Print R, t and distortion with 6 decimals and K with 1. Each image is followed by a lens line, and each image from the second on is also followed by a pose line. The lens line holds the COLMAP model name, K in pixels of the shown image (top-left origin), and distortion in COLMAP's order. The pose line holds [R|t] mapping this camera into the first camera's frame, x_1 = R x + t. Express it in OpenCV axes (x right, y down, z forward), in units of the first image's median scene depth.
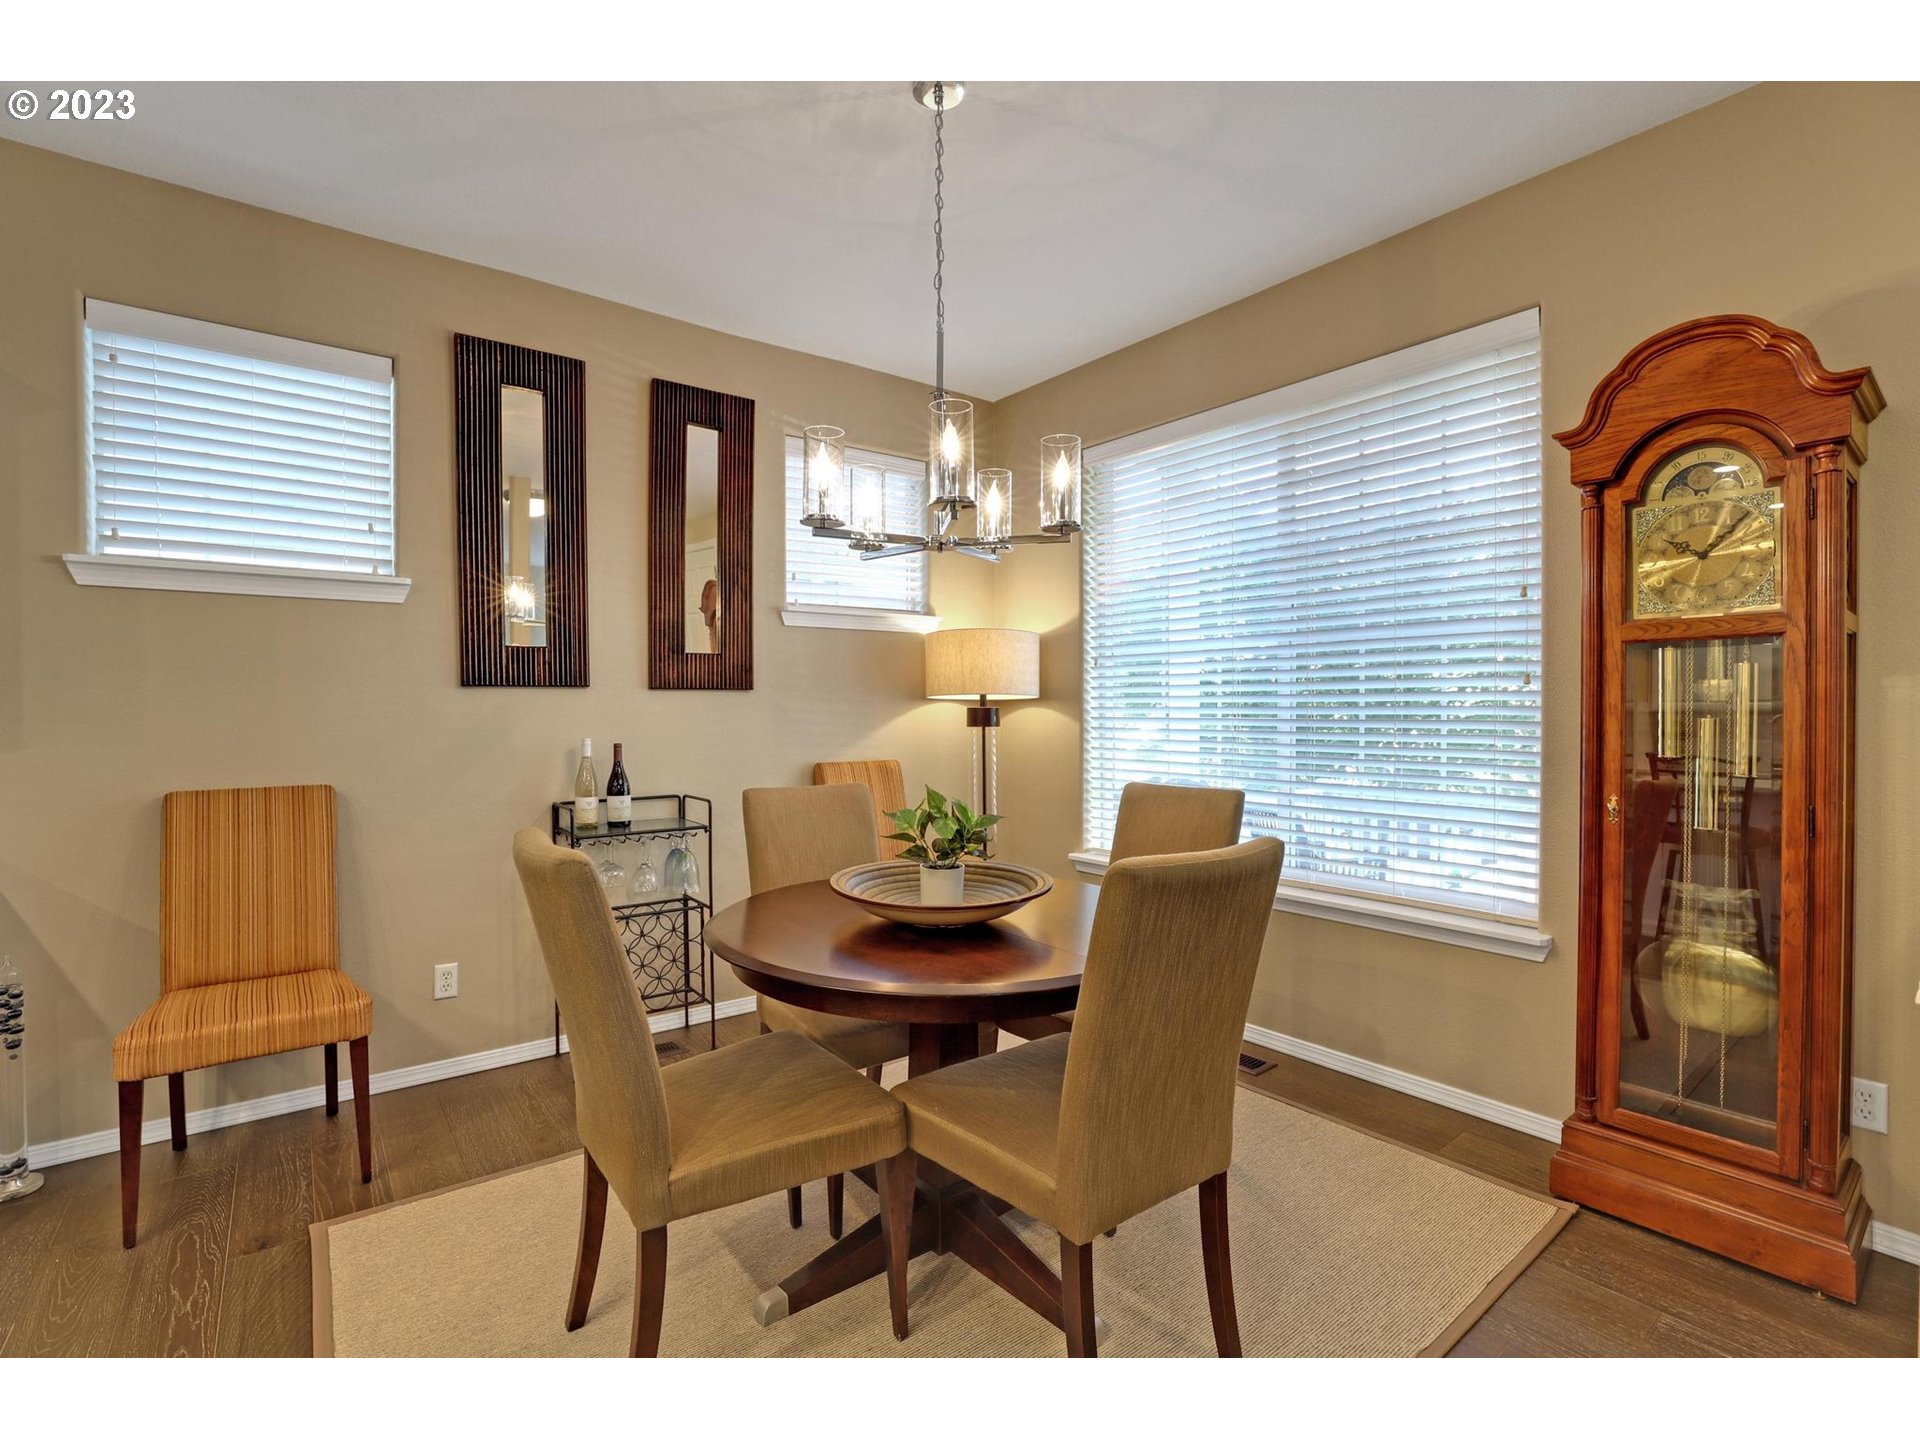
lens RADIAL K [[878.8, 0, 961.7], [0, 878.8, 722.4], [0, 0, 1]] dist [-0.056094, 0.017579]
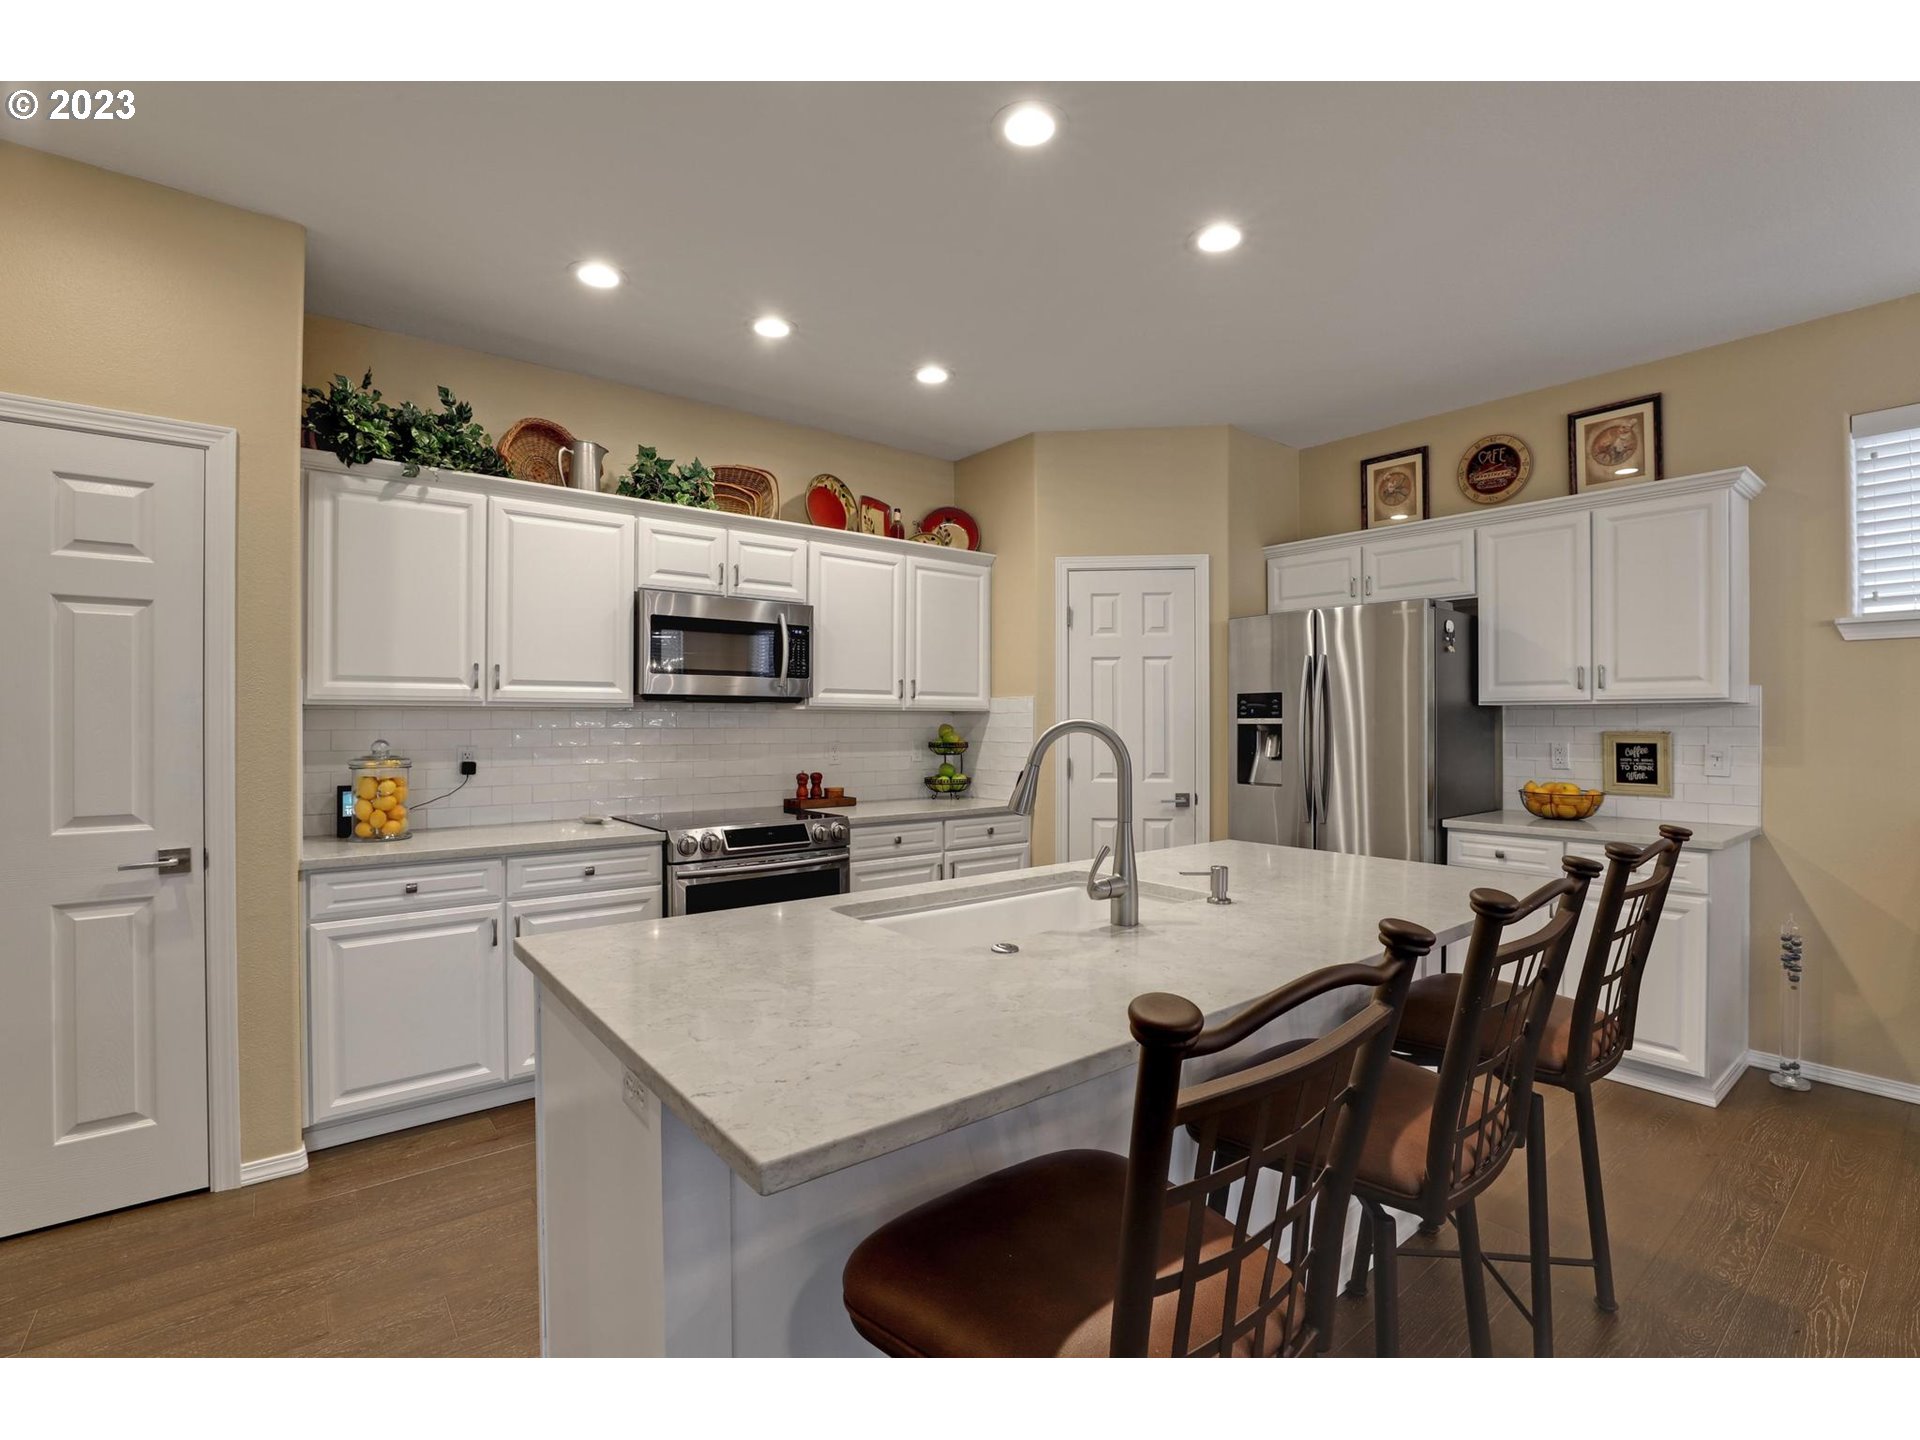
lens RADIAL K [[869.4, 0, 960.0], [0, 869.4, 720.0], [0, 0, 1]] dist [-0.054565, 0.017007]
pose [[0.012196, 0.001496, -0.999925, 0.160955], [-0.016336, 0.999866, 0.001296, -0.015513], [0.999792, 0.016319, 0.012219, -0.278242]]
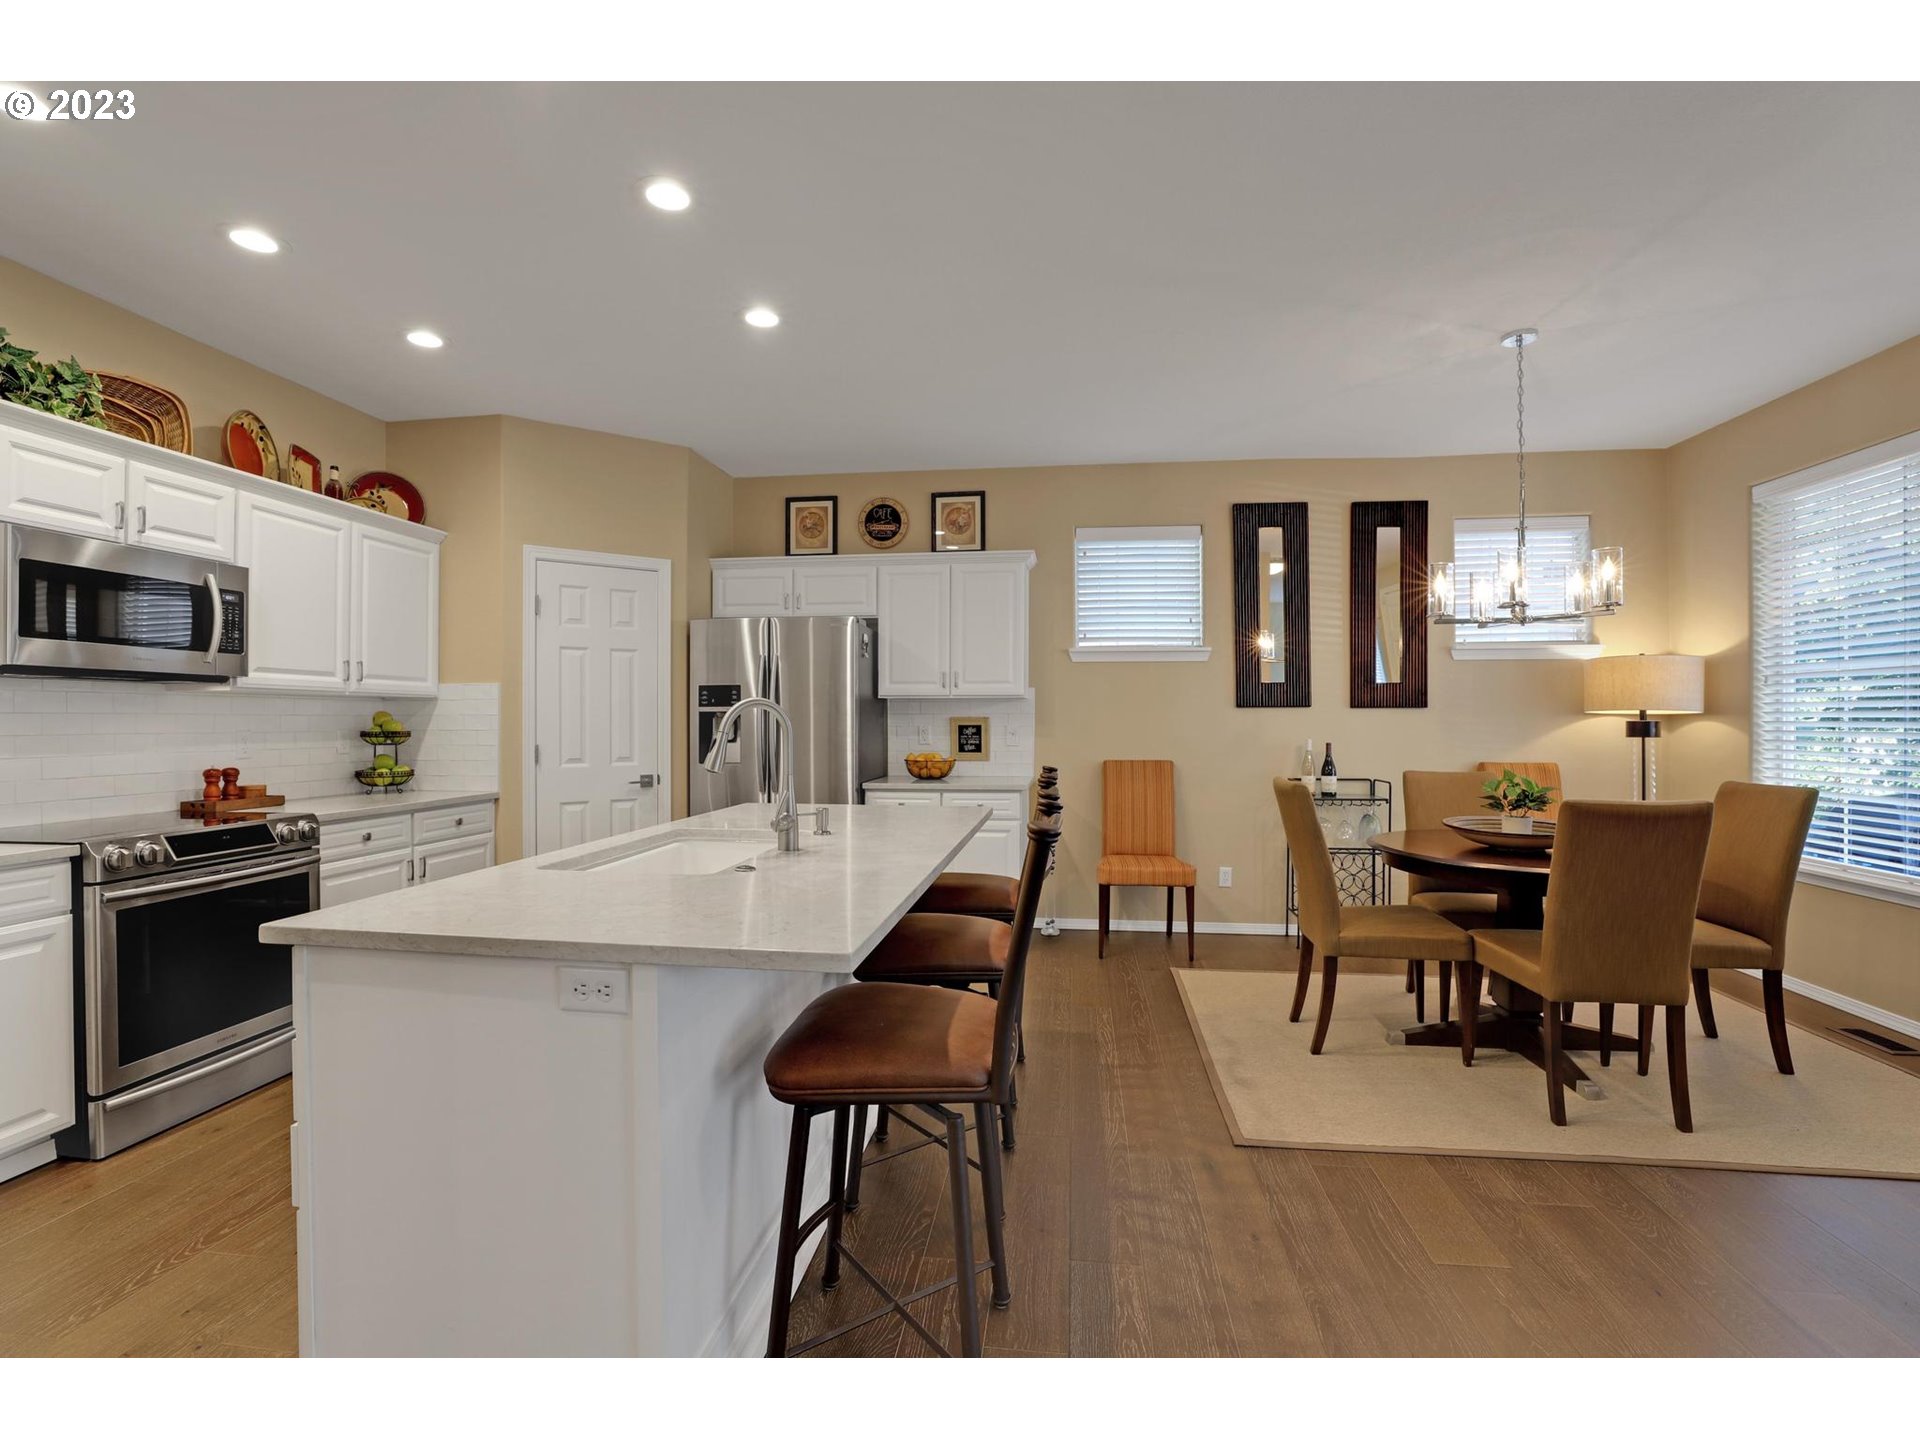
lens RADIAL K [[871.6, 0, 960.7], [0, 871.6, 718.6], [0, 0, 1]] dist [-0.032461, 0.012153]
pose [[0.701983, 0.004407, -0.712180, 0.253971], [-0.014252, 0.999868, -0.007860, 0.002529], [0.712051, 0.015667, 0.701953, -0.574522]]
